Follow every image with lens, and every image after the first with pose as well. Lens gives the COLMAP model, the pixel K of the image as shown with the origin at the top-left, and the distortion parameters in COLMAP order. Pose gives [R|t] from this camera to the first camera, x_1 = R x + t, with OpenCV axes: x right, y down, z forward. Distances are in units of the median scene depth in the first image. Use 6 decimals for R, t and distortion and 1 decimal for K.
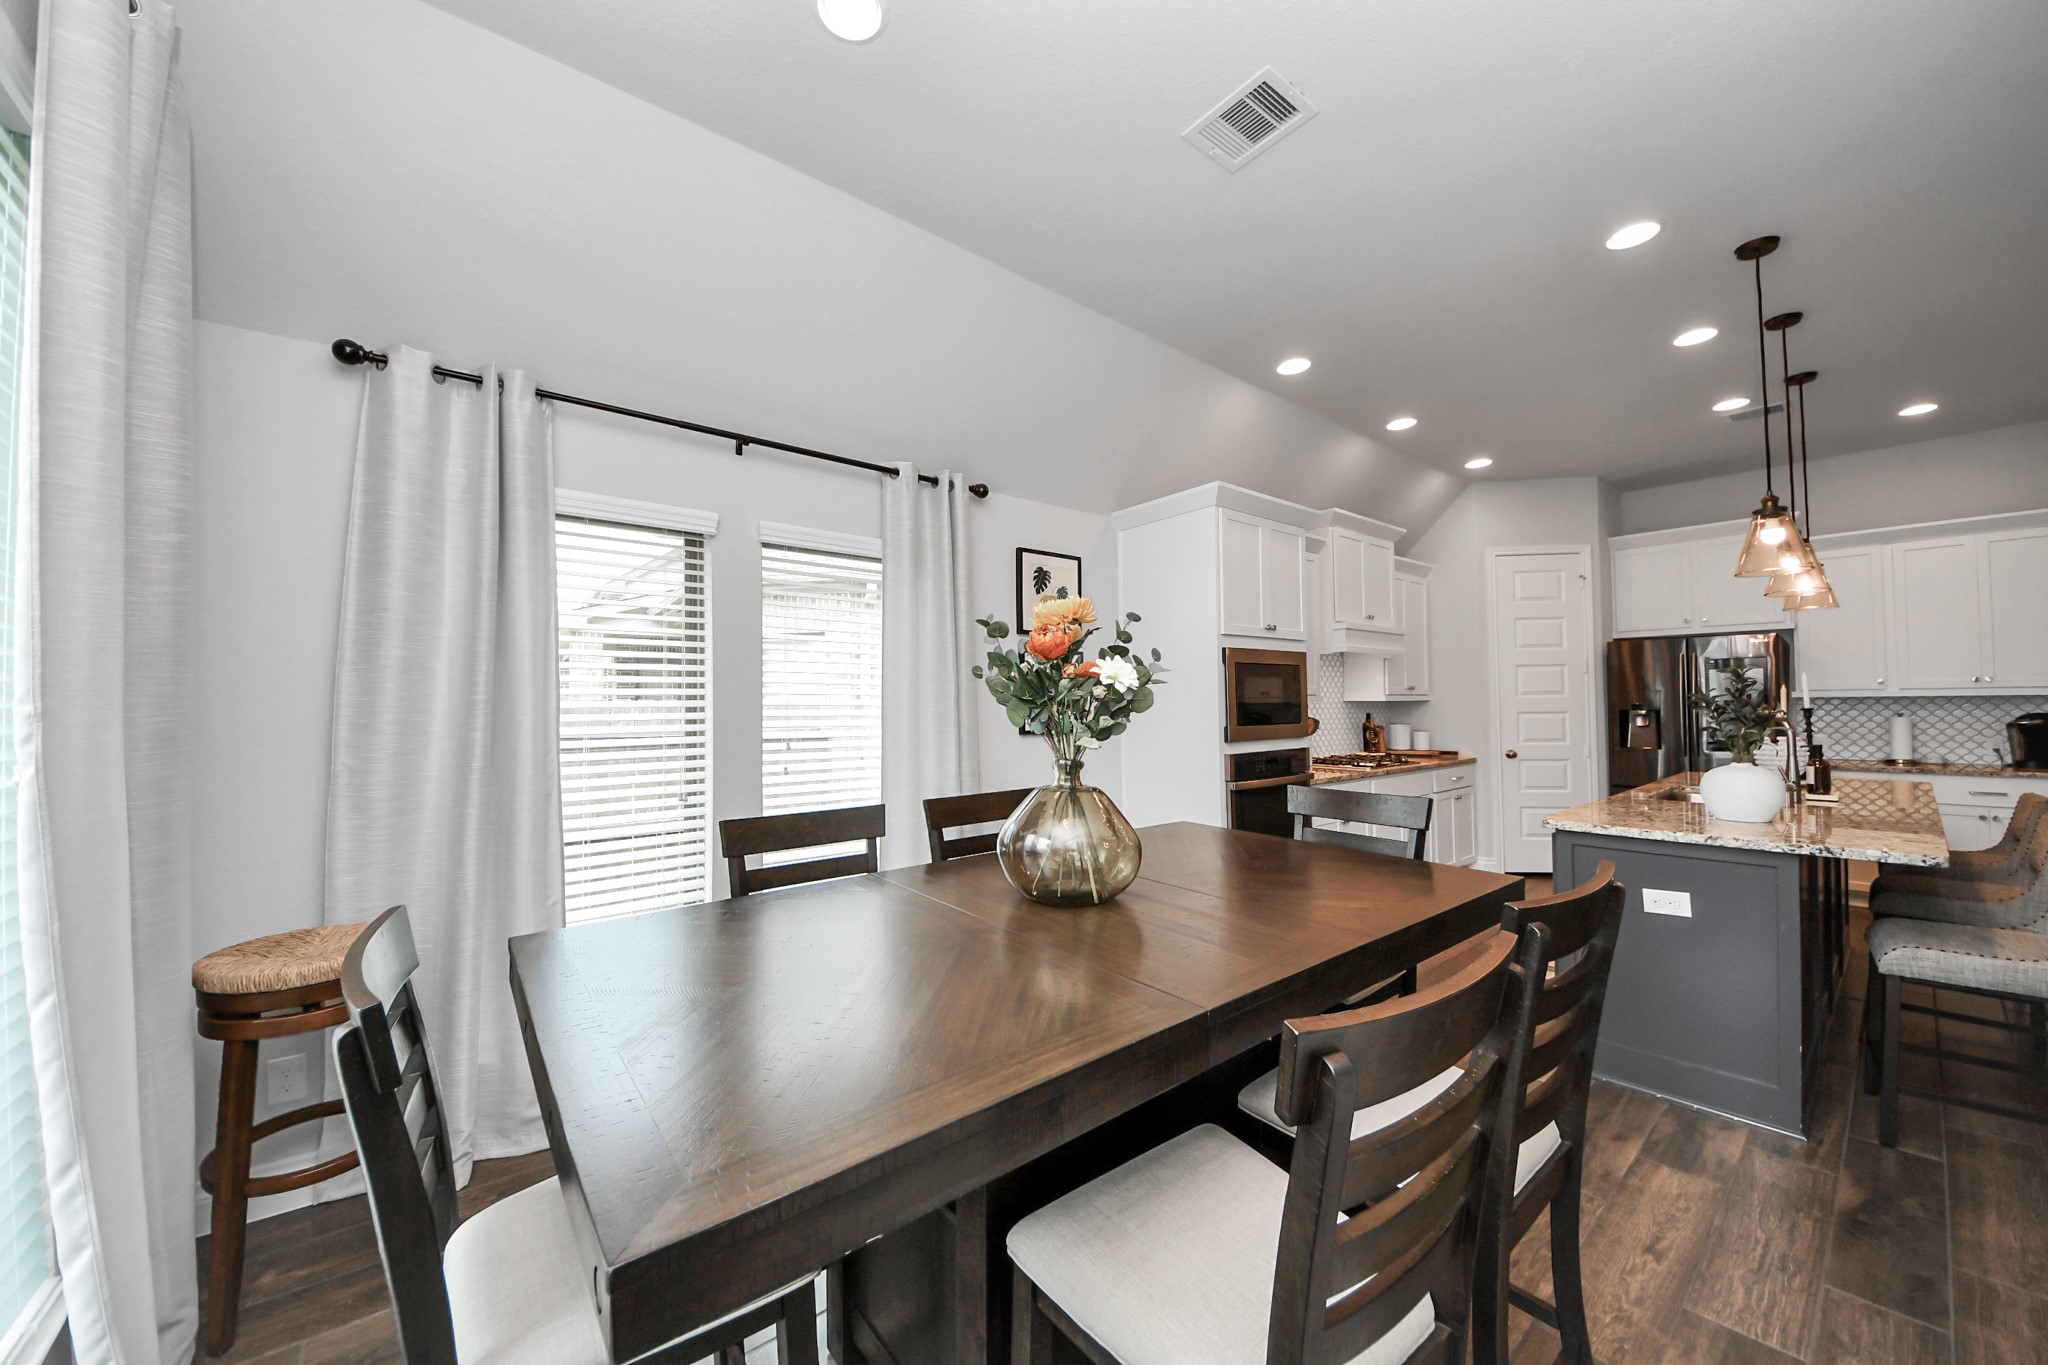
lens RADIAL K [[766.3, 0, 990.9], [0, 766.3, 690.4], [0, 0, 1]] dist [-0.024991, -0.000224]
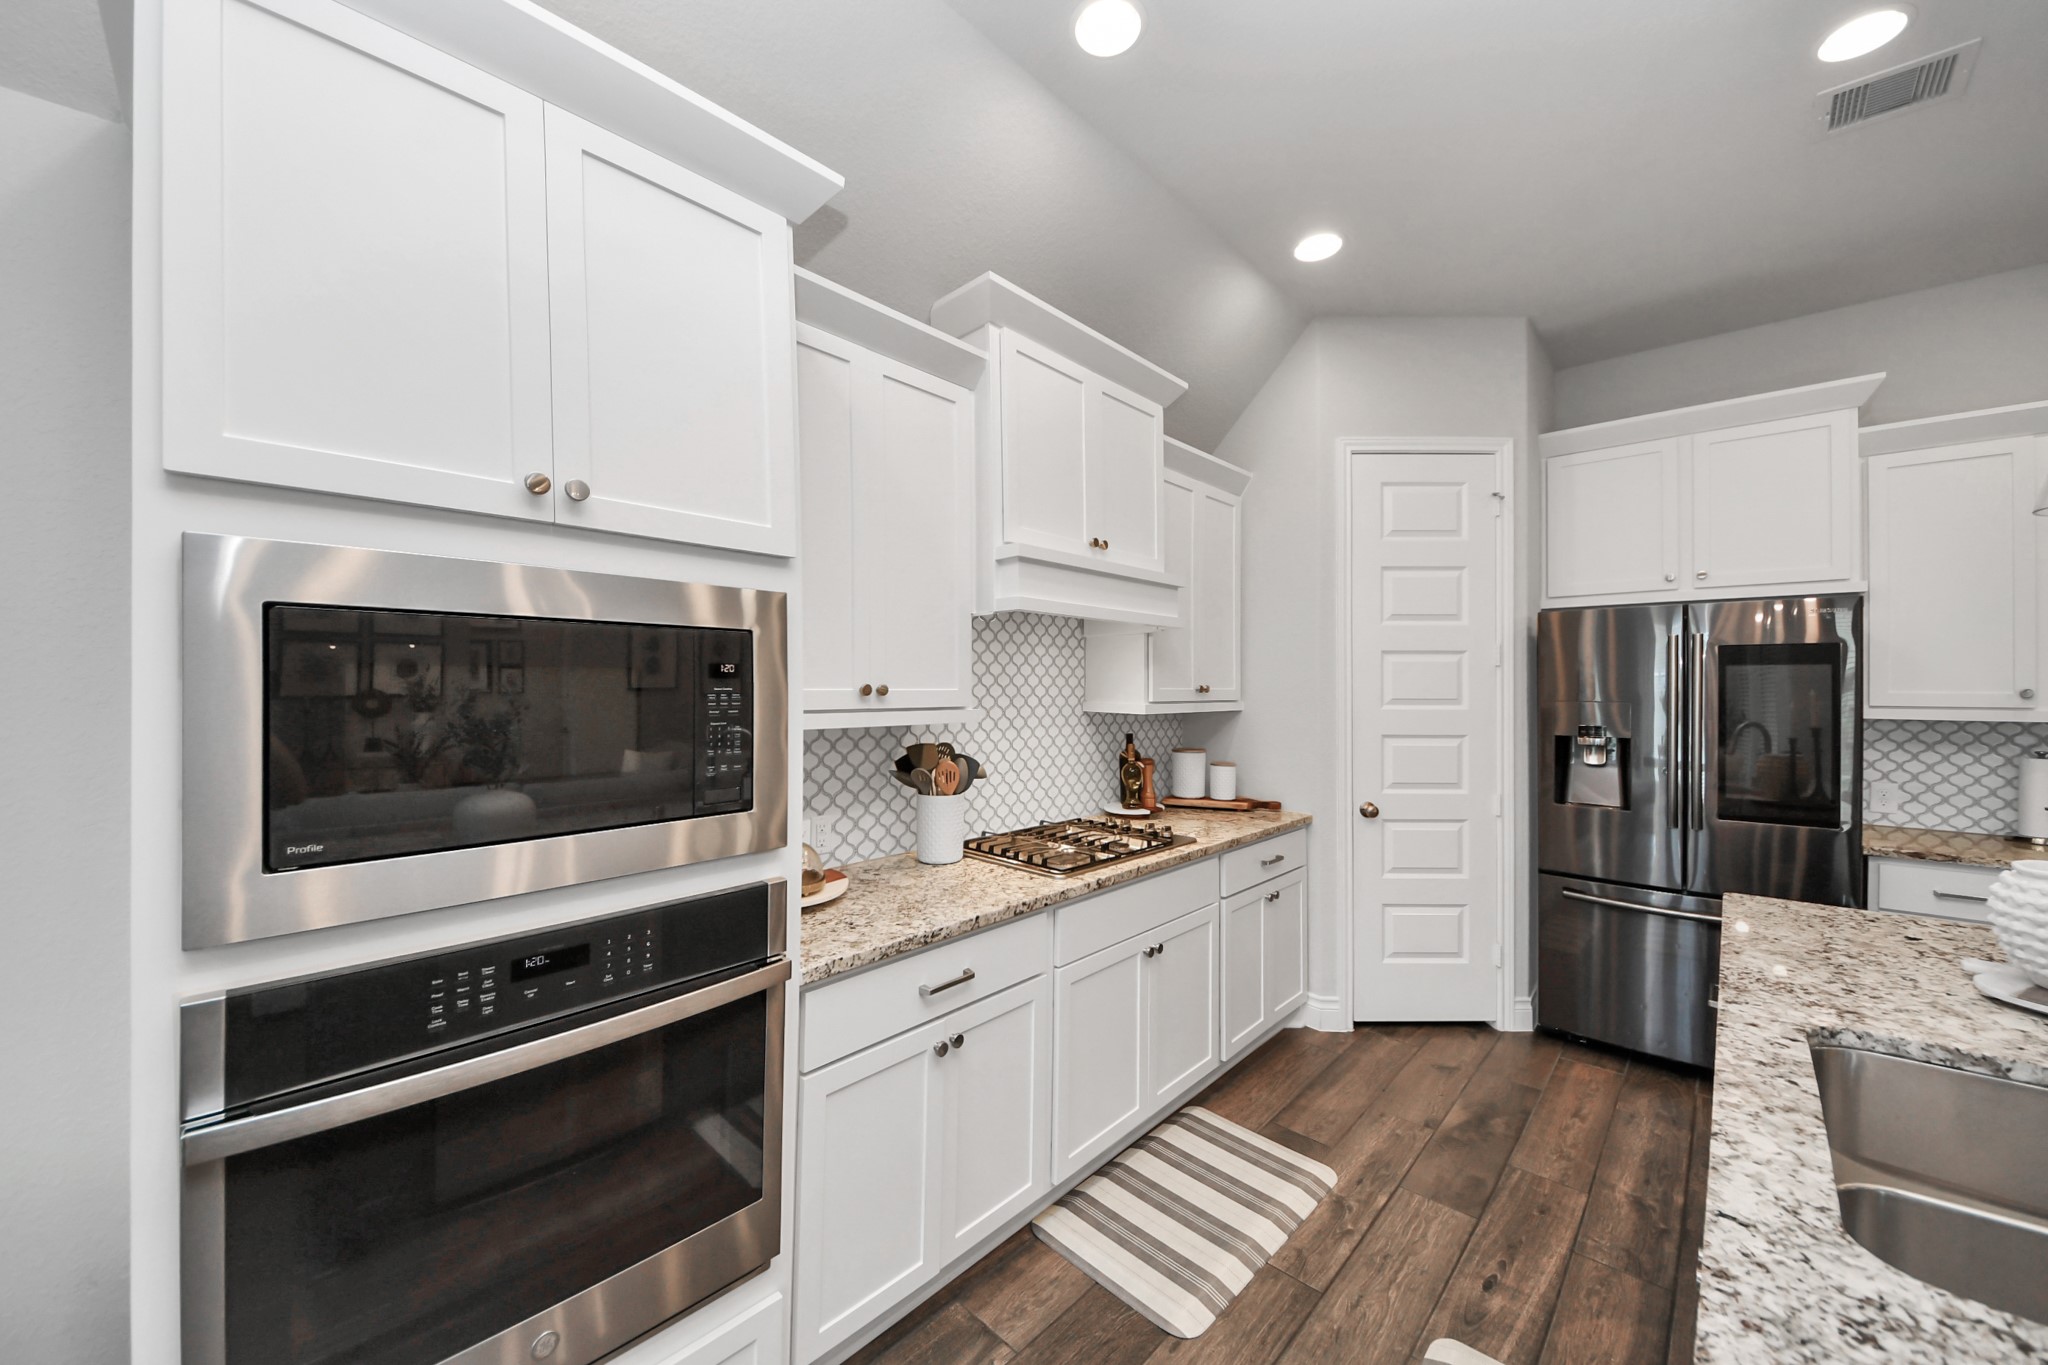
lens RADIAL K [[745.4, 0, 1032.3], [0, 745.4, 685.3], [0, 0, 1]] dist [0.044877, -0.027446]
pose [[0.987062, 0.013927, 0.159736, 0.406357], [-0.016585, 0.999745, 0.015320, -0.014015], [-0.159482, -0.017771, 0.987041, 0.569872]]
